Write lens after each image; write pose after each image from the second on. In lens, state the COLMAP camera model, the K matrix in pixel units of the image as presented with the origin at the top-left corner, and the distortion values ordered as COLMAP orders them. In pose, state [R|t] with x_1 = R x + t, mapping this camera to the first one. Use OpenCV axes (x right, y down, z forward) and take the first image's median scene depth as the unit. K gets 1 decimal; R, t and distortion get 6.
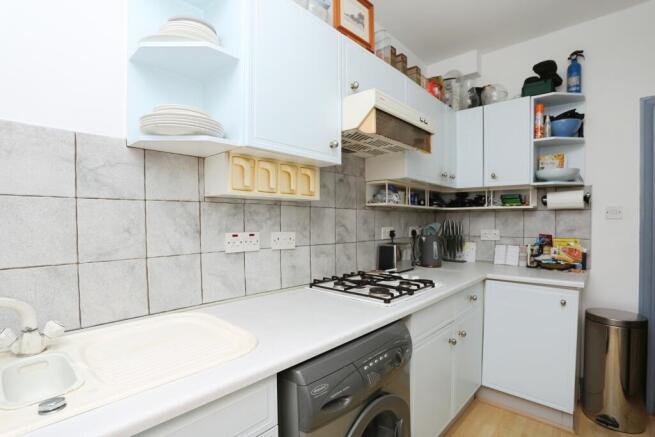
lens RADIAL K [[327.0, 0, 329.8], [0, 327.0, 232.9], [0, 0, 1]] dist [-0.025563, -0.000159]
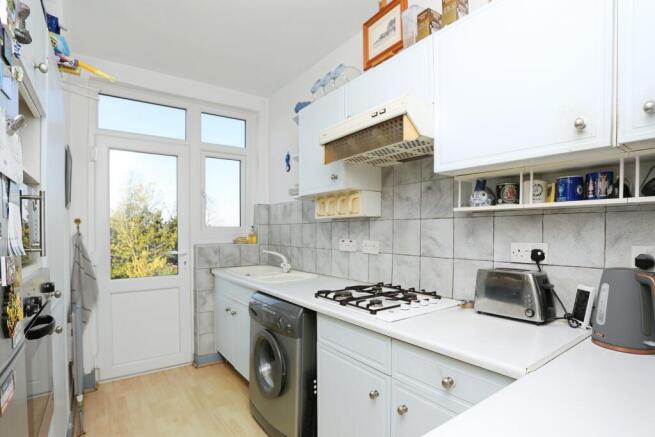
lens RADIAL K [[327.0, 0, 329.8], [0, 327.0, 232.9], [0, 0, 1]] dist [-0.025563, -0.000159]
pose [[-0.184599, 0.025217, -0.982490, 1.087763], [-0.014601, 0.999490, 0.028397, -0.063122], [0.982706, 0.019588, -0.184136, 0.993905]]
